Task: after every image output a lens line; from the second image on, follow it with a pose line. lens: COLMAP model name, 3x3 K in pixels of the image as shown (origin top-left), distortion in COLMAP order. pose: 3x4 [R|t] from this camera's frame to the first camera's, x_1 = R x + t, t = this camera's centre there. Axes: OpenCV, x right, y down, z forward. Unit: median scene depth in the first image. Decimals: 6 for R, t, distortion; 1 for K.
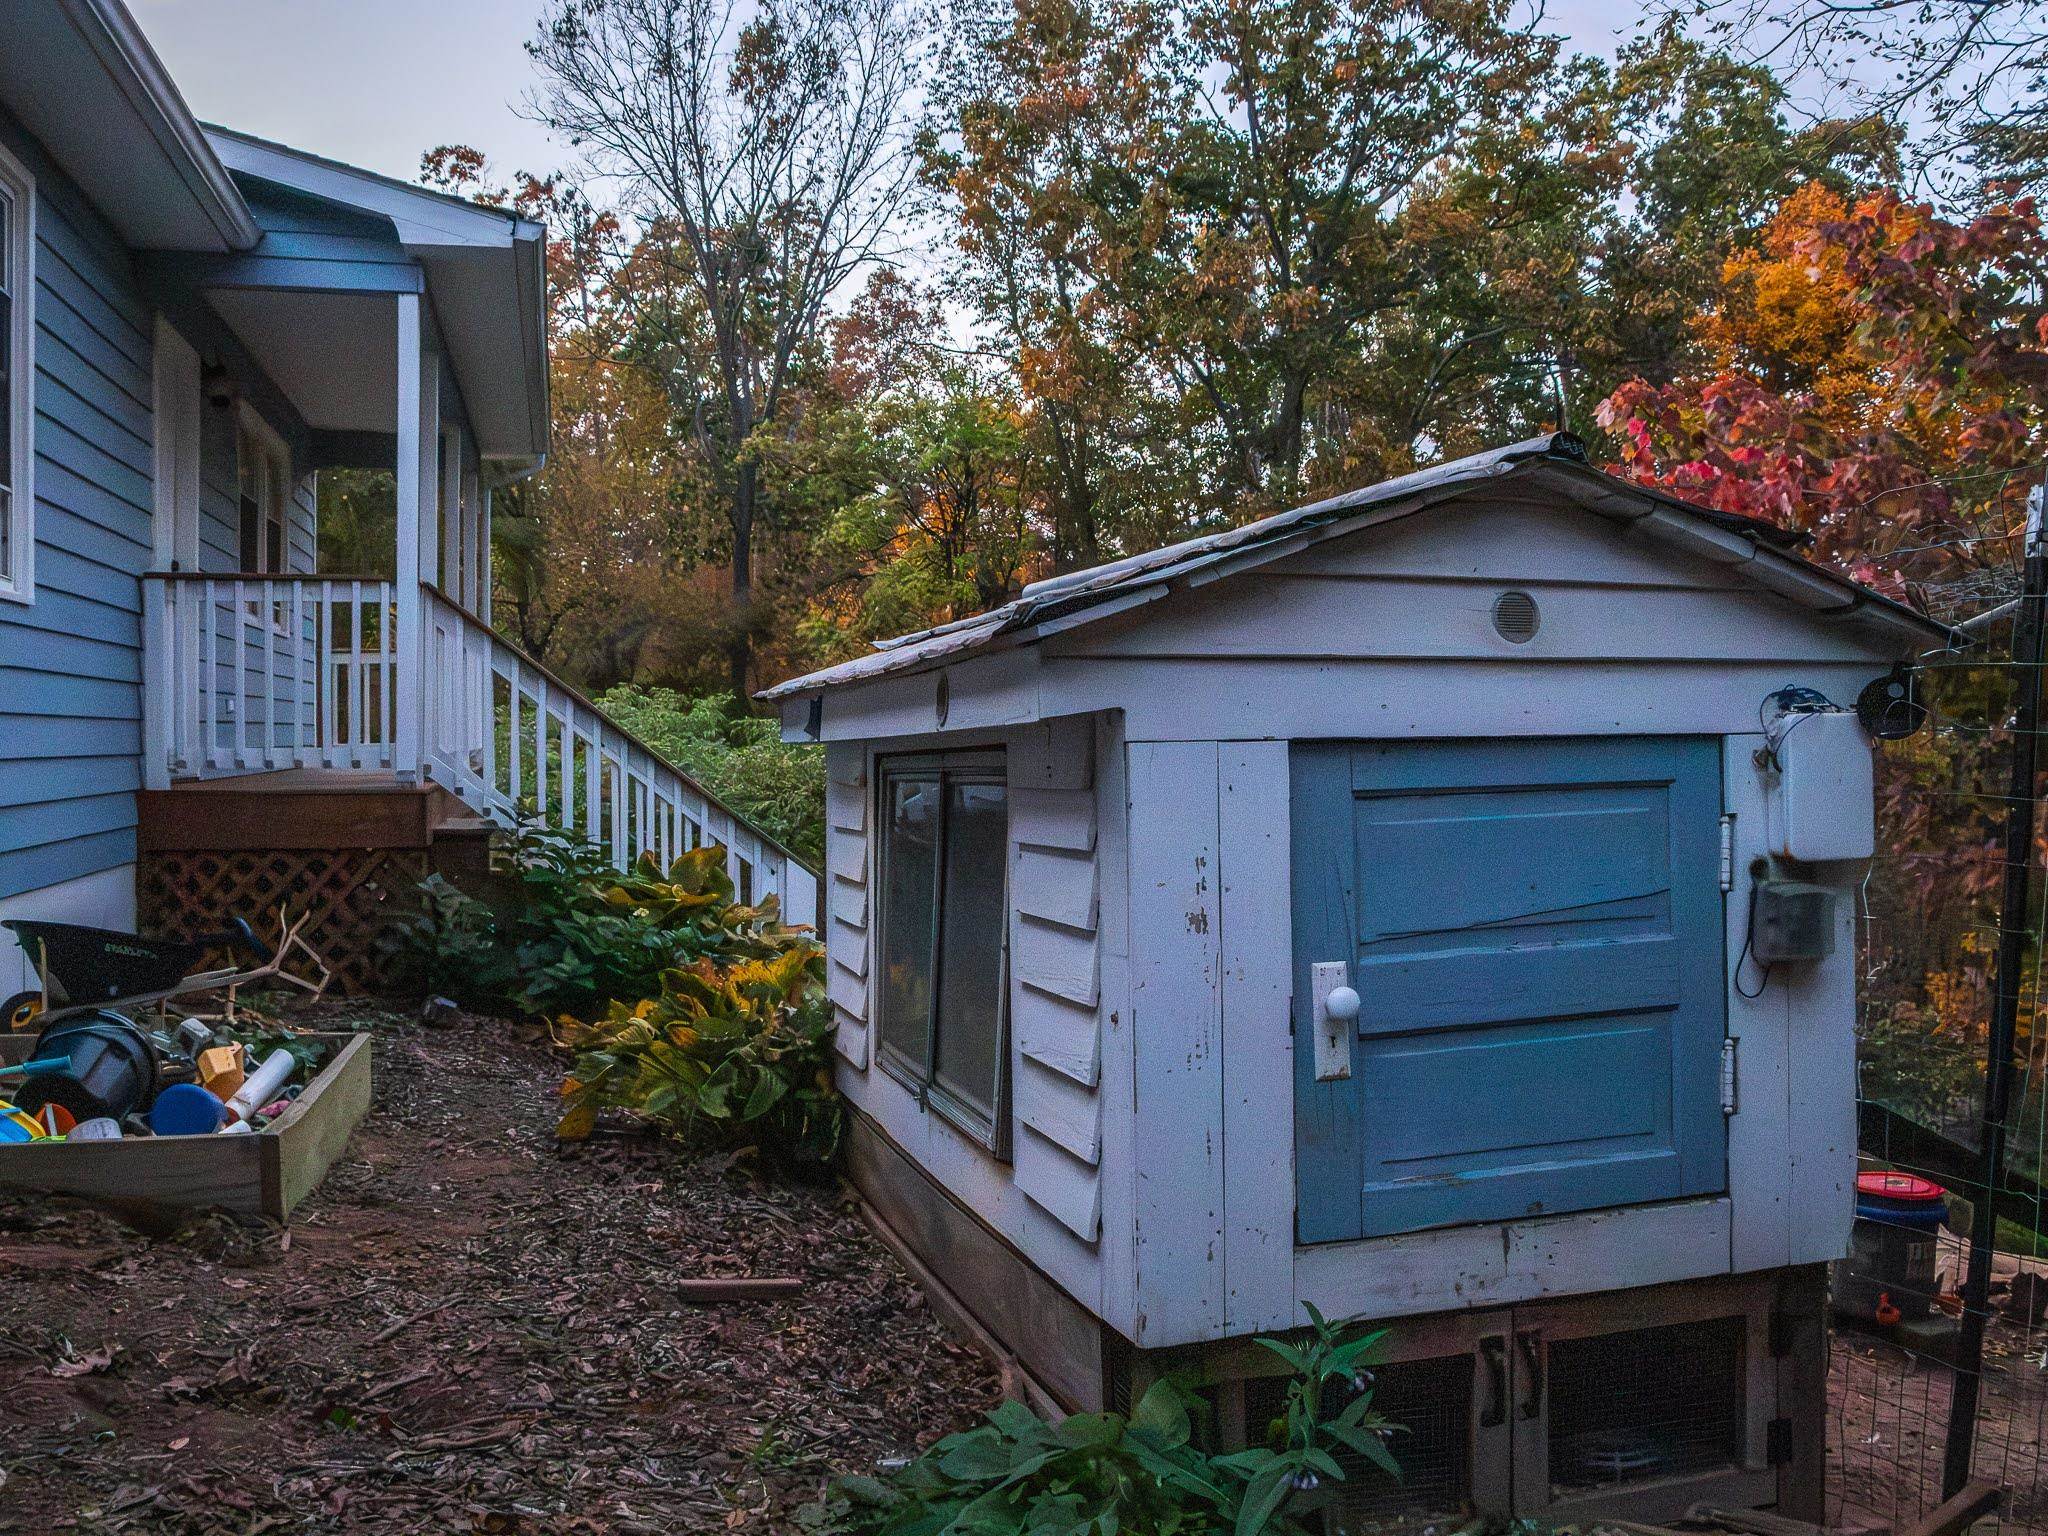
lens RADIAL K [[1859.1, 0, 1019.7], [0, 1859.1, 803.9], [0, 0, 1]] dist [-0.178617, 0.144826]
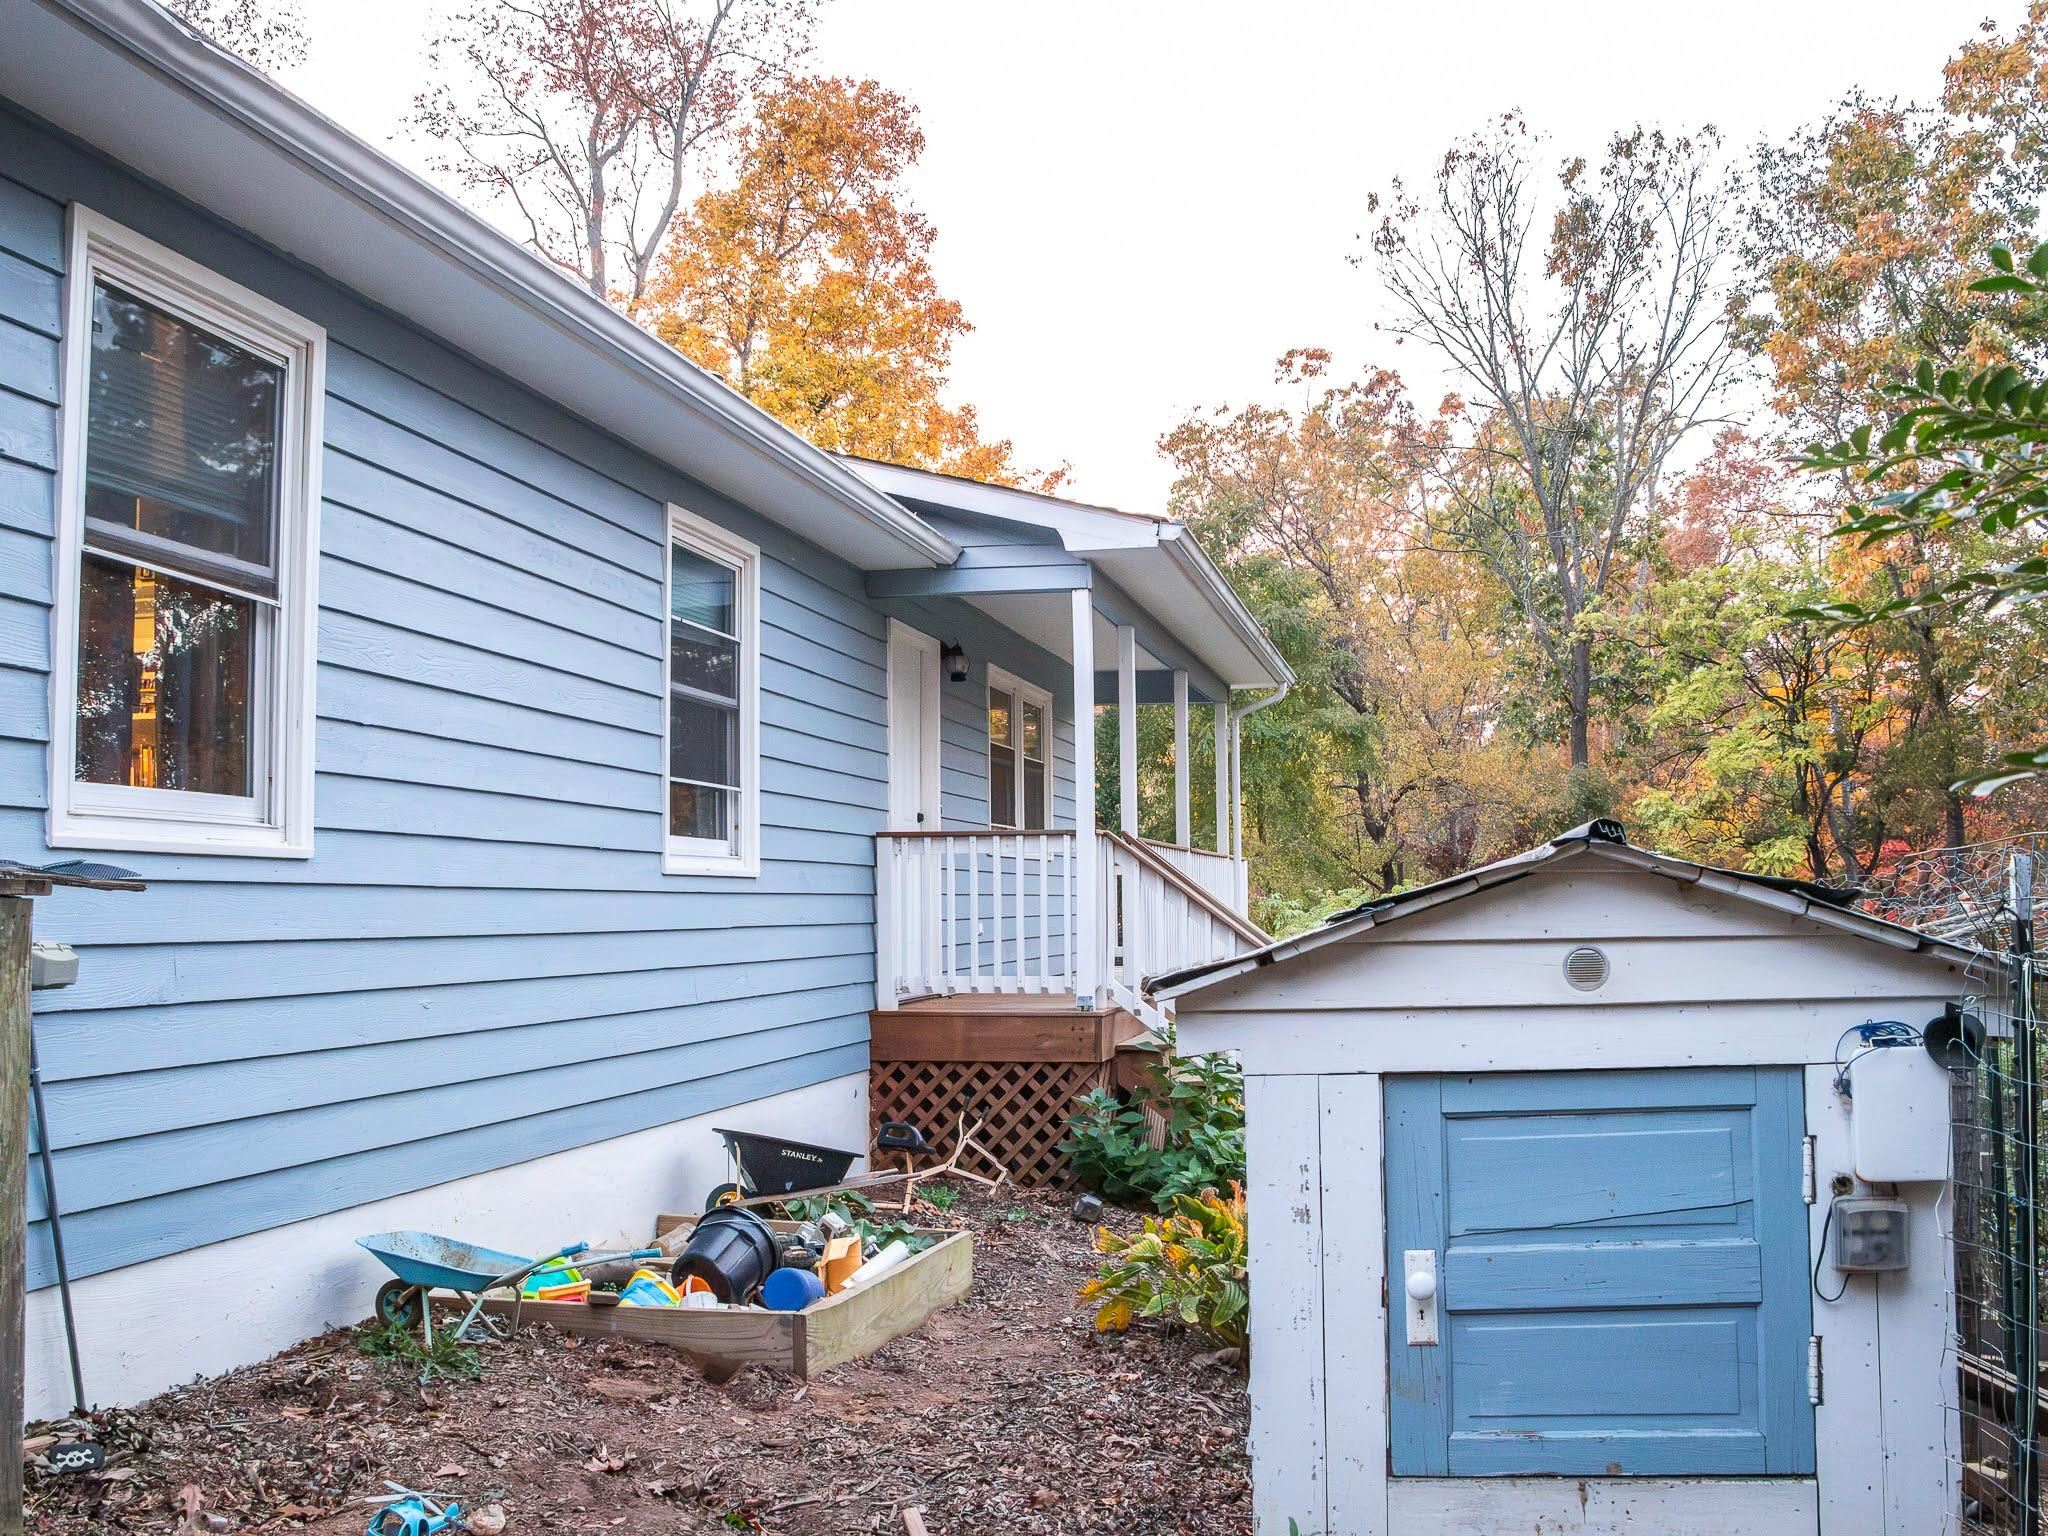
lens RADIAL K [[2050.9, 0, 1264.2], [0, 2050.9, 764.8], [0, 0, 1]] dist [-0.183148, 0.172146]
pose [[0.909921, -0.030360, -0.413669, 0.329512], [-0.002008, 0.996983, -0.077589, -0.068226], [0.414777, 0.071430, 0.907115, -0.155385]]
